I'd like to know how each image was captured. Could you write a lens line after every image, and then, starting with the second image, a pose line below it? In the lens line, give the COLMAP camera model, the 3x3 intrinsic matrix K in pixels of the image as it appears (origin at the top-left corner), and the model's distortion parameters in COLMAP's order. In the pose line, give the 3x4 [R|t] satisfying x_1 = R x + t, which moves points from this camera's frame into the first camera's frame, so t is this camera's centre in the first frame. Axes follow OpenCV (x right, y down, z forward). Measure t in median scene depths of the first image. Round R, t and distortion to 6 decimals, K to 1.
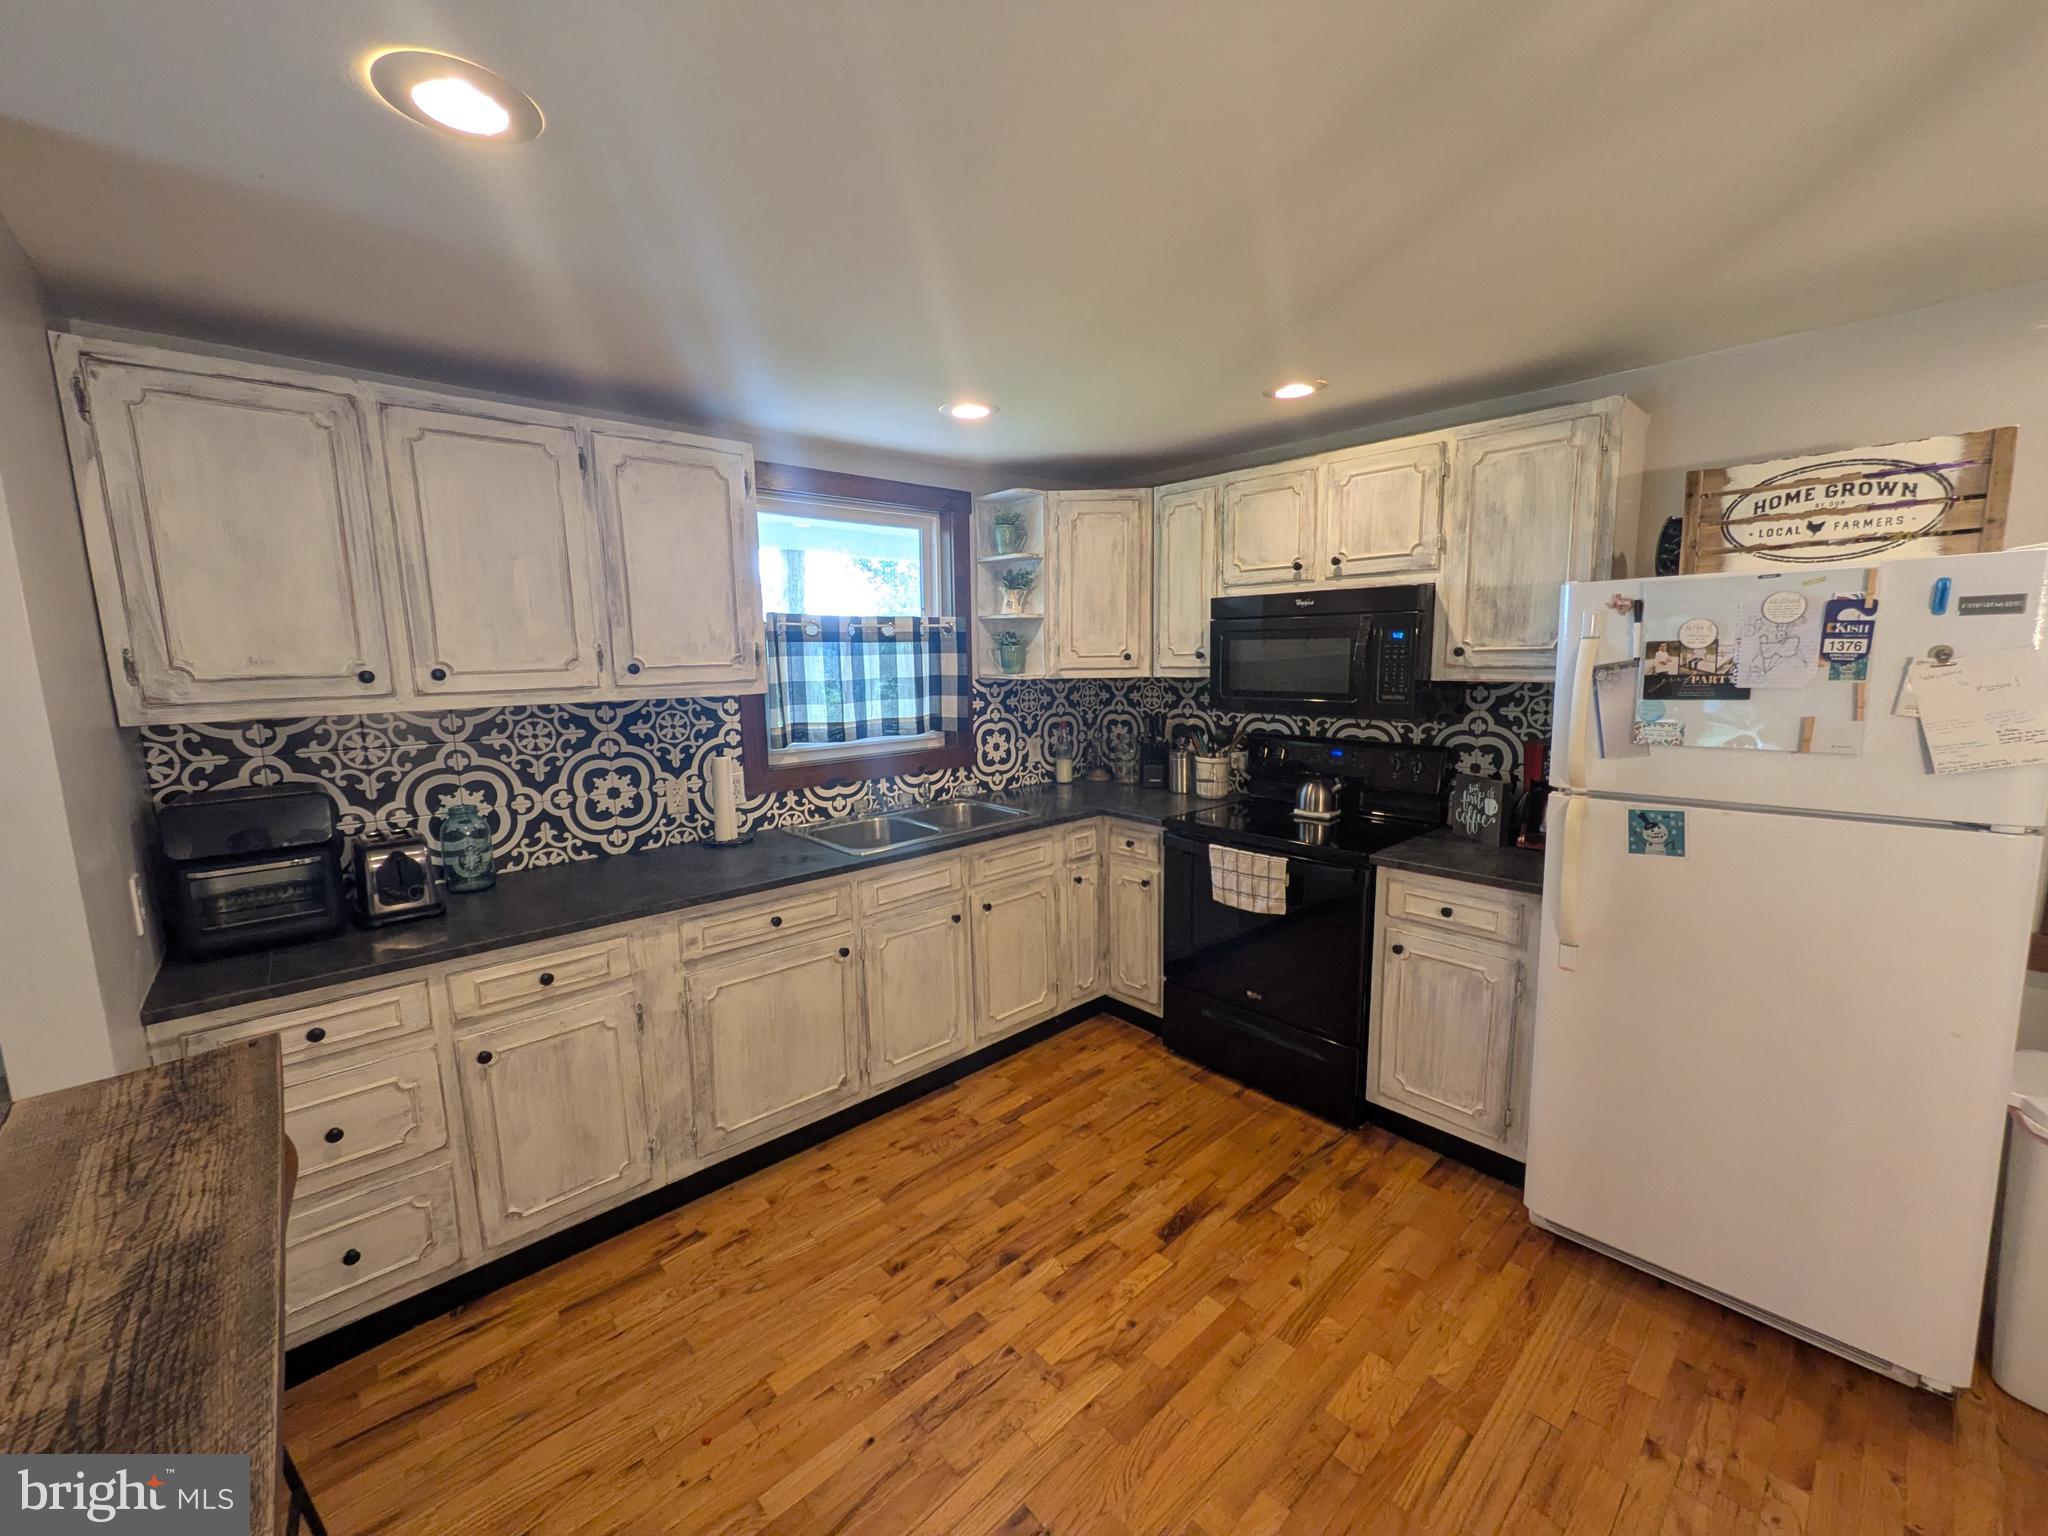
lens RADIAL K [[812.6, 0, 1025.3], [0, 812.6, 766.2], [0, 0, 1]] dist [-0.000857, -0.001163]
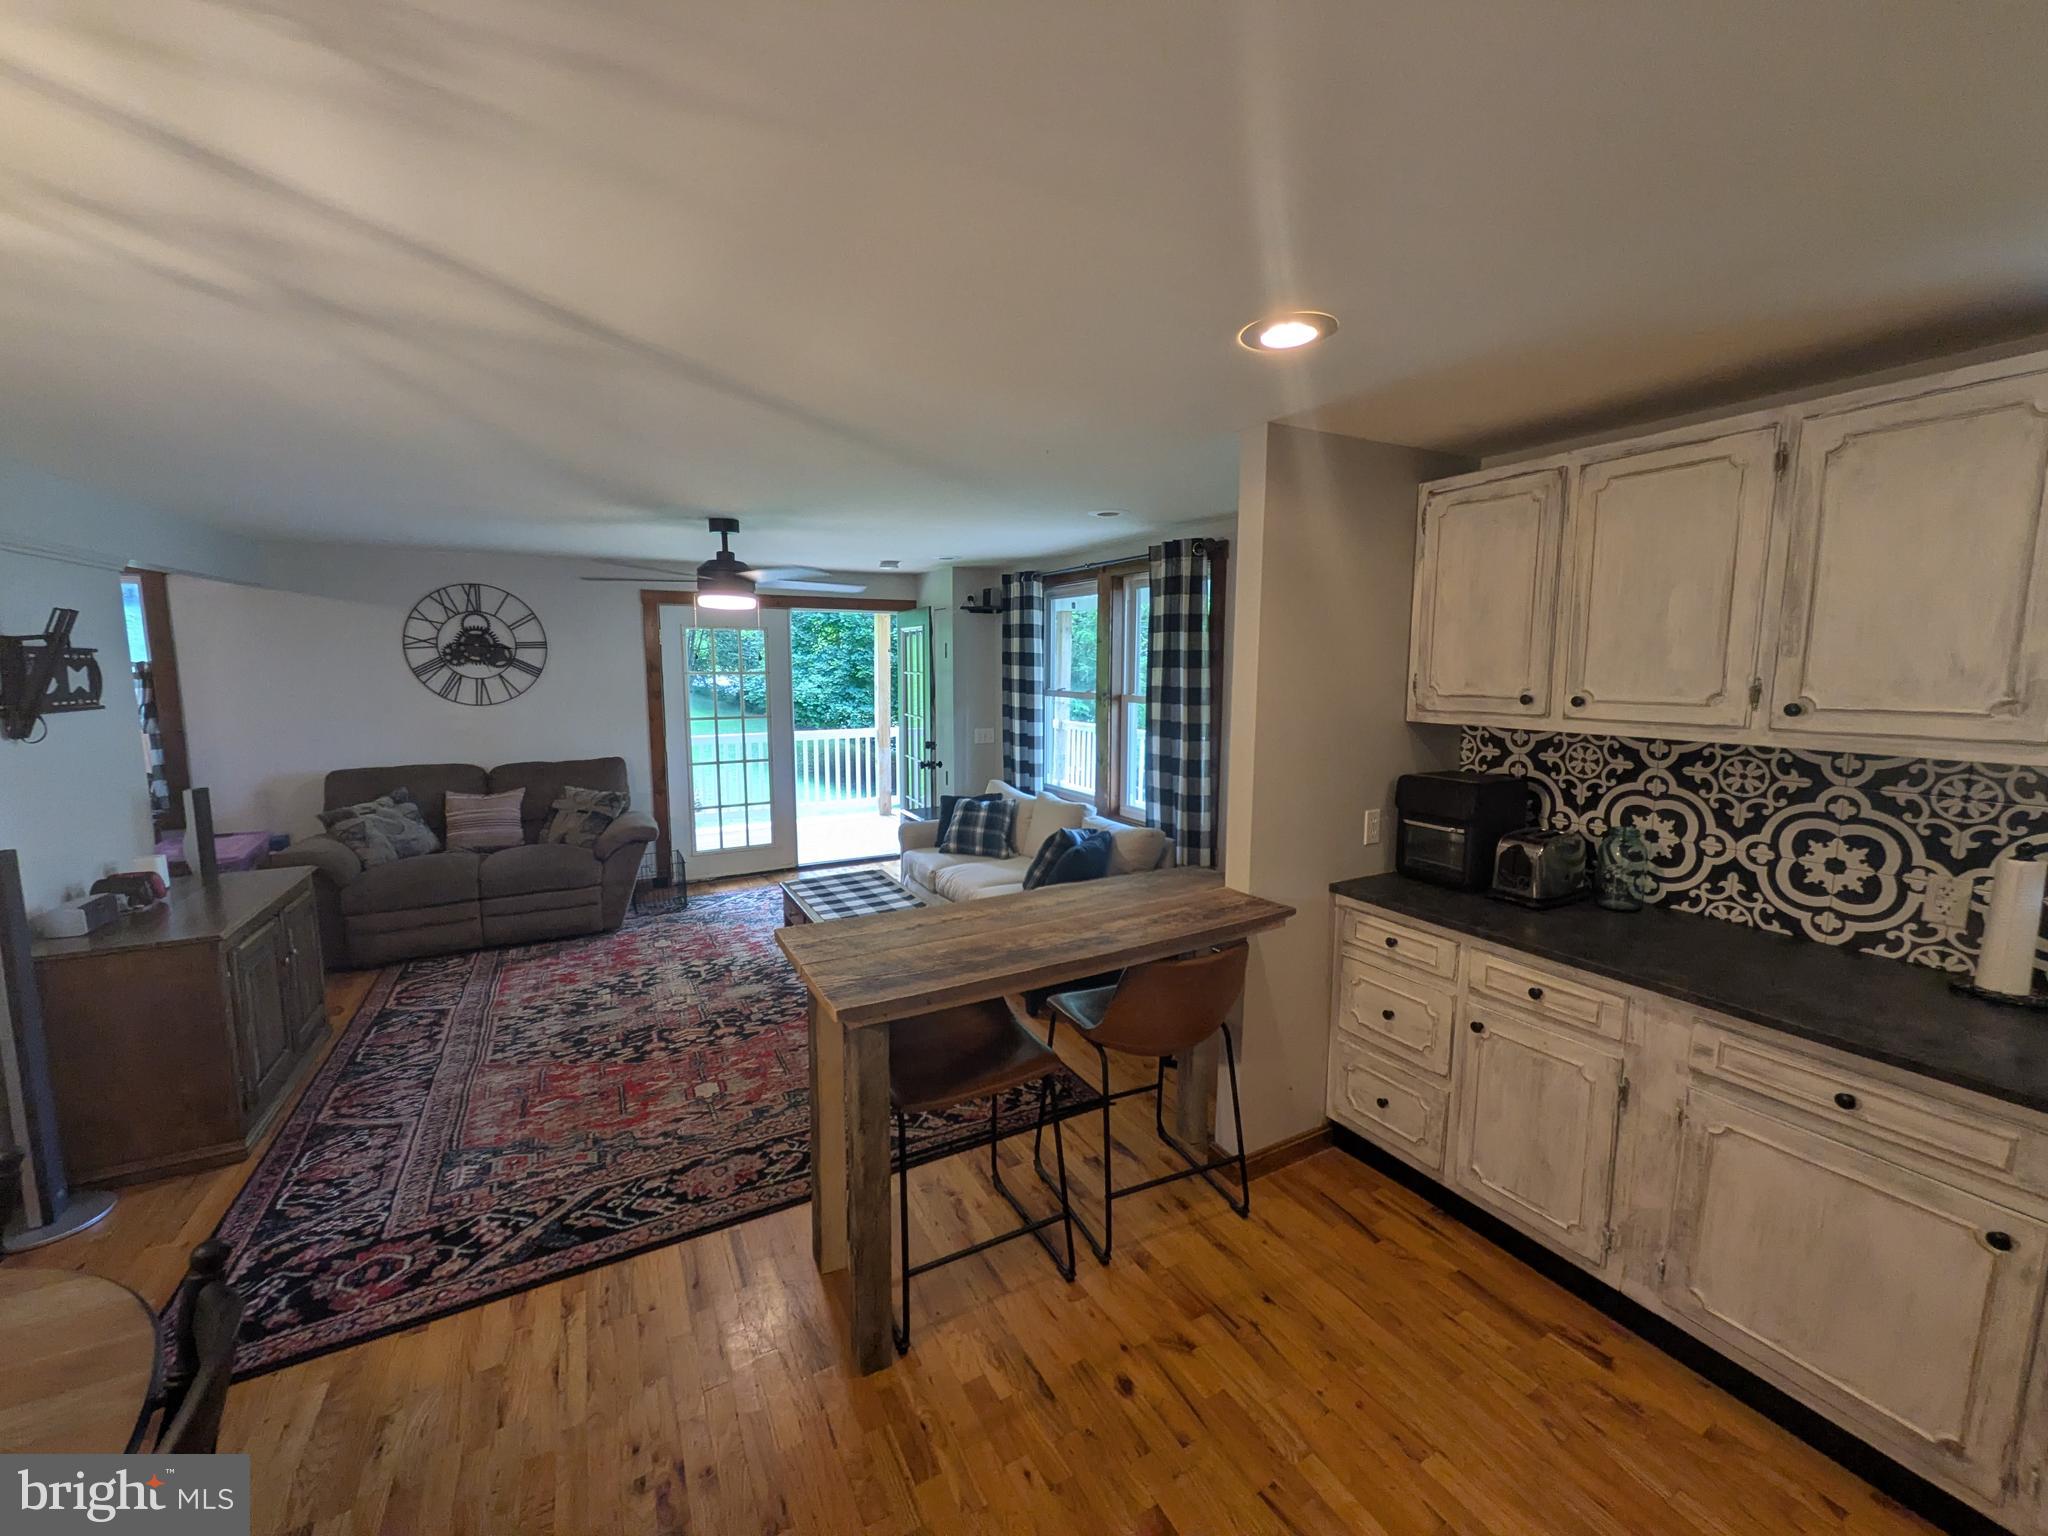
lens RADIAL K [[812.6, 0, 1026.6], [0, 812.6, 763.0], [0, 0, 1]] dist [-0.000857, -0.001163]
pose [[-0.233121, 0.138906, -0.962476, 0.463920], [-0.132940, 0.975901, 0.173043, -0.107721], [0.963318, 0.168292, -0.209036, 0.458111]]
